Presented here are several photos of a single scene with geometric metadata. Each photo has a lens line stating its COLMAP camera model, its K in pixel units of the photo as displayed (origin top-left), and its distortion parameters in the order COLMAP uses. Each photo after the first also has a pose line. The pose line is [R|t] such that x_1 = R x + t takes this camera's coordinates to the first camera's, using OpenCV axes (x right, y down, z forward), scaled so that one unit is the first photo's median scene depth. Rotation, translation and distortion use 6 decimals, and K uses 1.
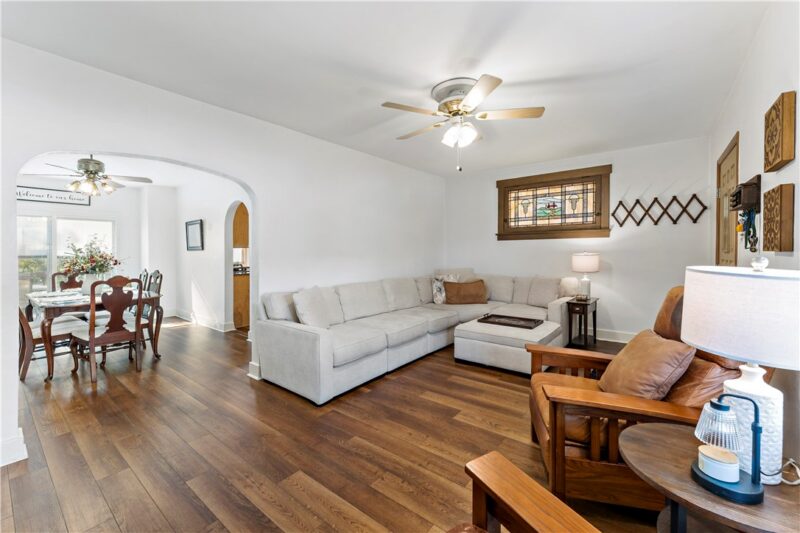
lens RADIAL K [[332.1, 0, 399.9], [0, 332.1, 251.2], [0, 0, 1]] dist [0.000355, 0.000114]
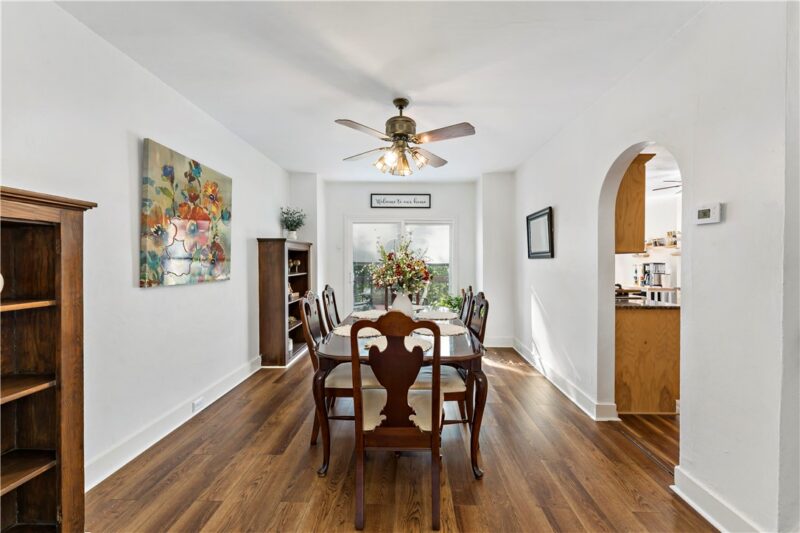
lens RADIAL K [[321.9, 0, 403.5], [0, 321.9, 262.4], [0, 0, 1]] dist [0.000462, 0.000037]
pose [[0.599857, 0.008752, -0.800059, -0.483239], [-0.005873, 0.999961, 0.006535, 0.006429], [0.800085, 0.000779, 0.599886, 0.726960]]
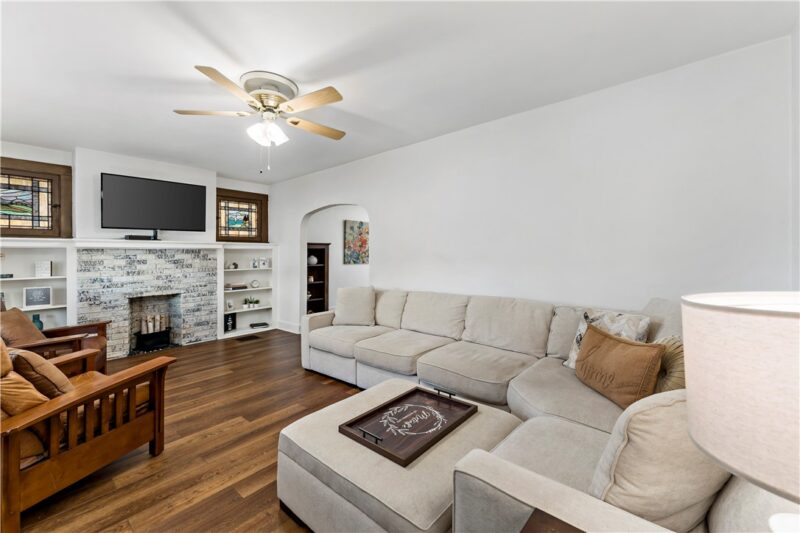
lens RADIAL K [[332.1, 0, 399.9], [0, 332.1, 251.2], [0, 0, 1]] dist [0.000355, 0.000114]
pose [[-0.030444, -0.002814, -0.999533, 0.880535], [-0.000431, 0.999996, -0.002802, -0.015148], [0.999536, 0.000346, -0.030445, 1.124421]]
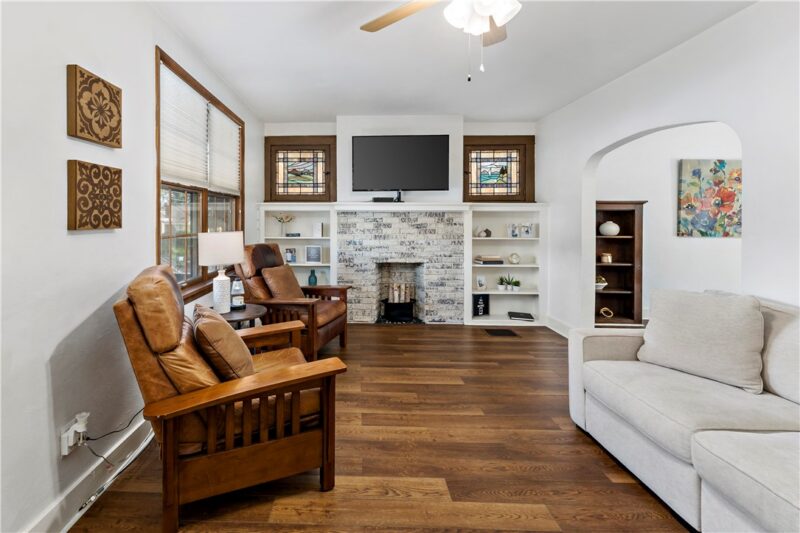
lens RADIAL K [[370.0, 0, 343.7], [0, 370.0, 213.3], [0, 0, 1]] dist [0.002308, 0.000332]
pose [[-0.808750, -0.003116, -0.588144, 0.554457], [-0.002994, 0.999995, -0.001181, -0.019212], [0.588145, 0.000806, -0.808755, 1.081932]]
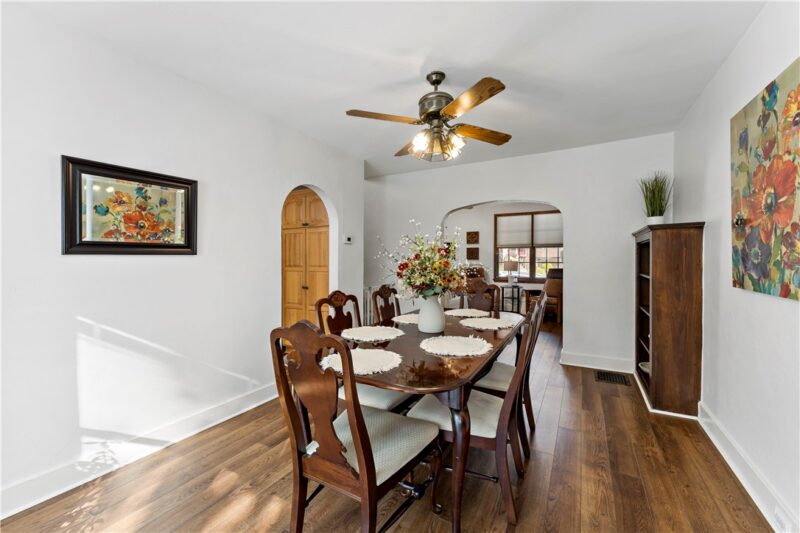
lens RADIAL K [[321.9, 0, 403.5], [0, 321.9, 262.4], [0, 0, 1]] dist [0.000462, 0.000037]
pose [[-0.153472, -0.003470, 0.988147, -1.757323], [0.007808, 0.999958, 0.004724, 0.011377], [-0.988122, 0.008440, -0.153439, 1.355324]]
